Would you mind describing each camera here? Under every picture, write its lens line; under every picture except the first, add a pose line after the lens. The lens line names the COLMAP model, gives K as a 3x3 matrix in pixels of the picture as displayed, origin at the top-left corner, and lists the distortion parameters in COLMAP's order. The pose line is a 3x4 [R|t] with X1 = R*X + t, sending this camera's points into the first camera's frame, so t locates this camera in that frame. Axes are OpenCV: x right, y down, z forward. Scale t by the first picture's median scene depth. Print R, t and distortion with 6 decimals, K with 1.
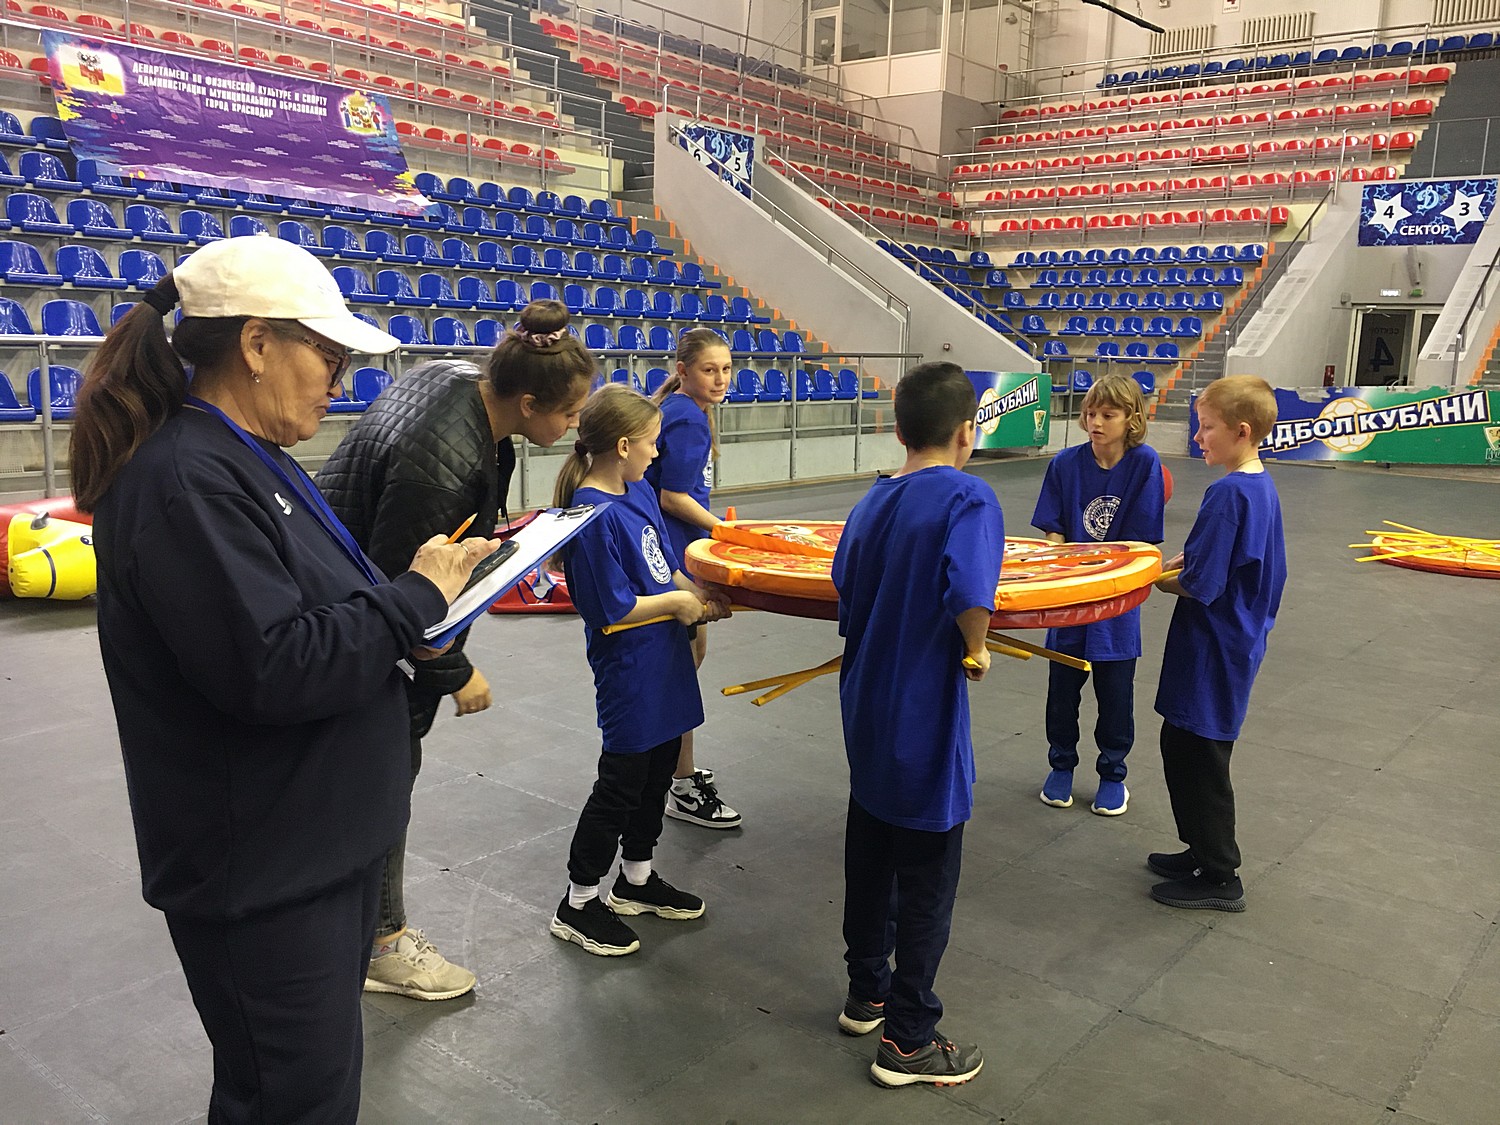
lens RADIAL K [[1266.1, 0, 750.0], [0, 1266.1, 562.5], [0, 0, 1]] dist [0.092529, -0.128564]
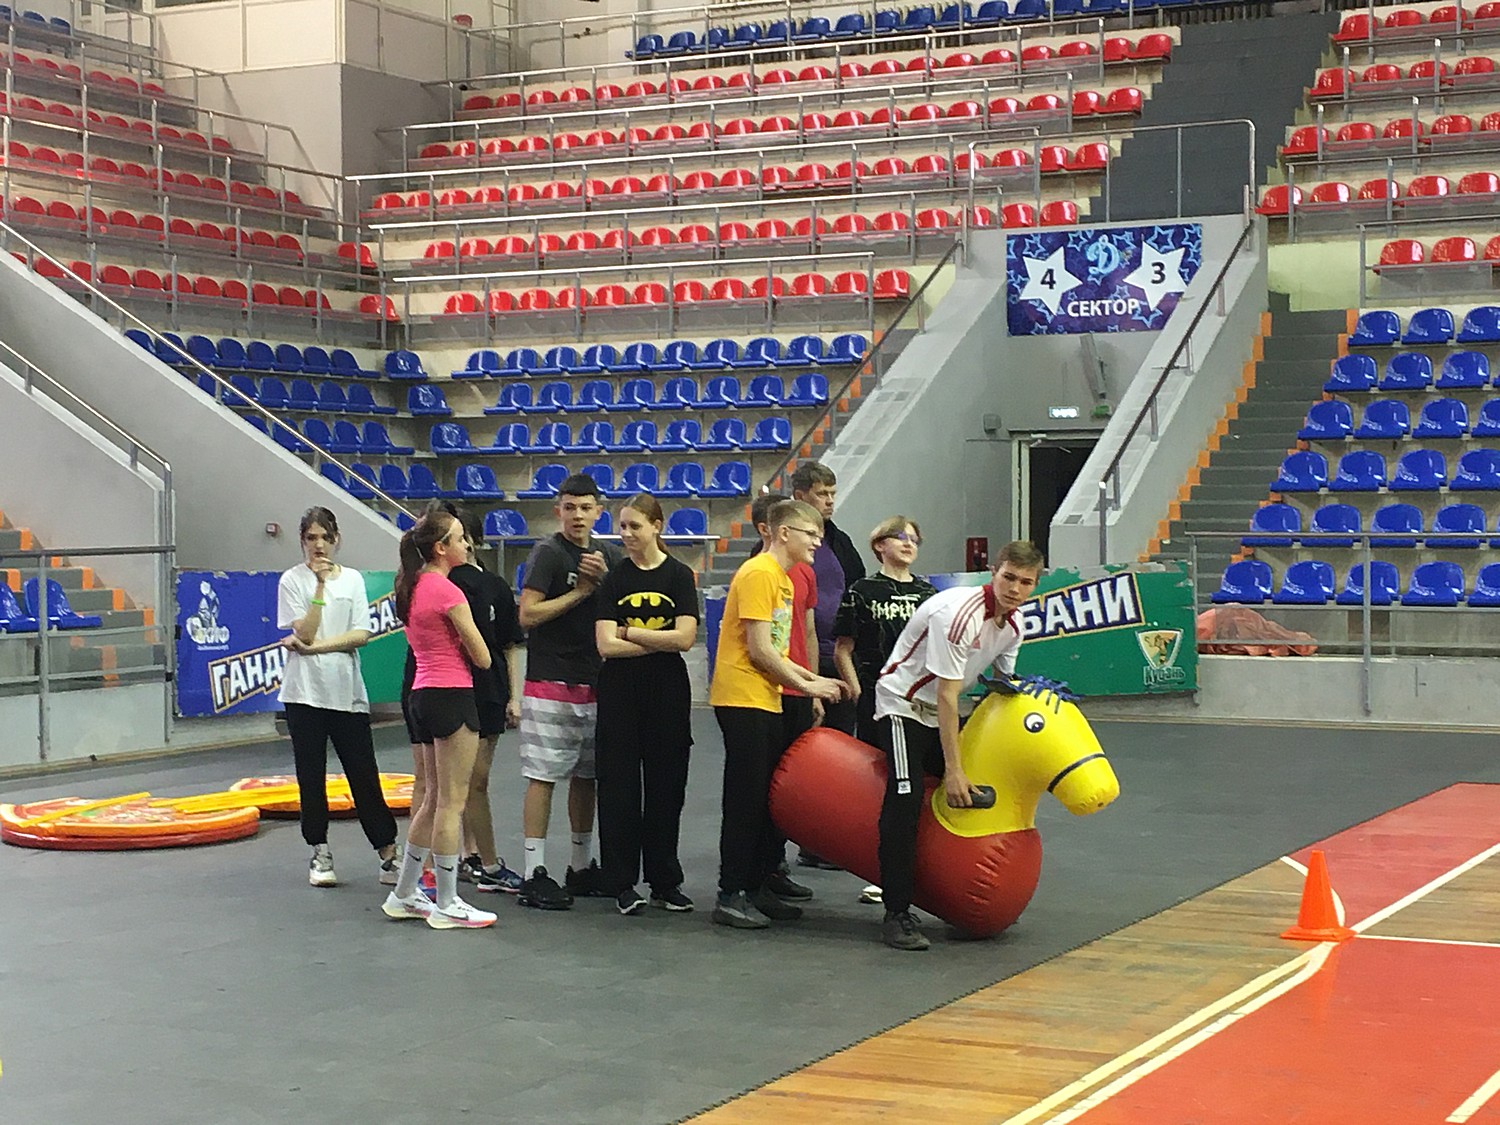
lens RADIAL K [[2673.9, 0, 750.0], [0, 2673.9, 562.5], [0, 0, 1]] dist [0.027801, 0.167603]
pose [[0.976522, -0.040449, 0.211585, 0.098601], [0.071864, 0.987115, -0.142966, 0.022815], [-0.203076, 0.154815, 0.966847, -0.144368]]
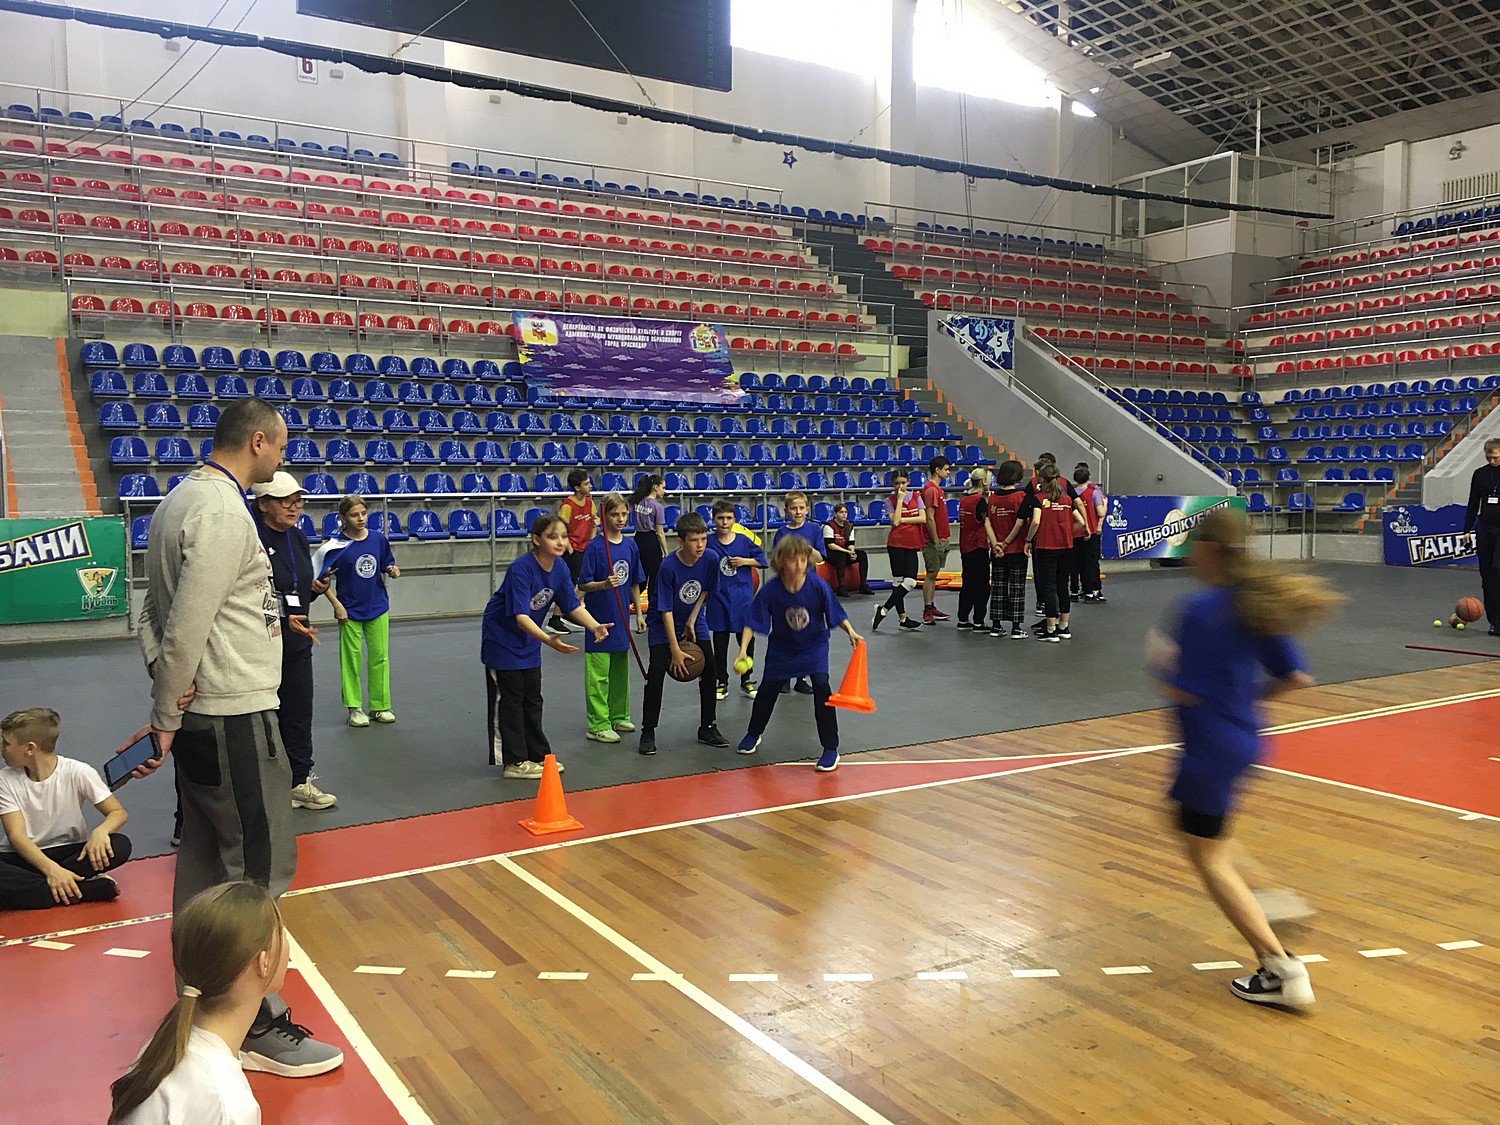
lens RADIAL K [[1266.1, 0, 750.0], [0, 1266.1, 562.5], [0, 0, 1]] dist [0.092529, -0.128564]
pose [[0.944148, -0.011507, -0.329322, 0.164609], [-0.023952, 0.994350, -0.103411, 0.043192], [0.328651, 0.105523, 0.938538, -0.242968]]
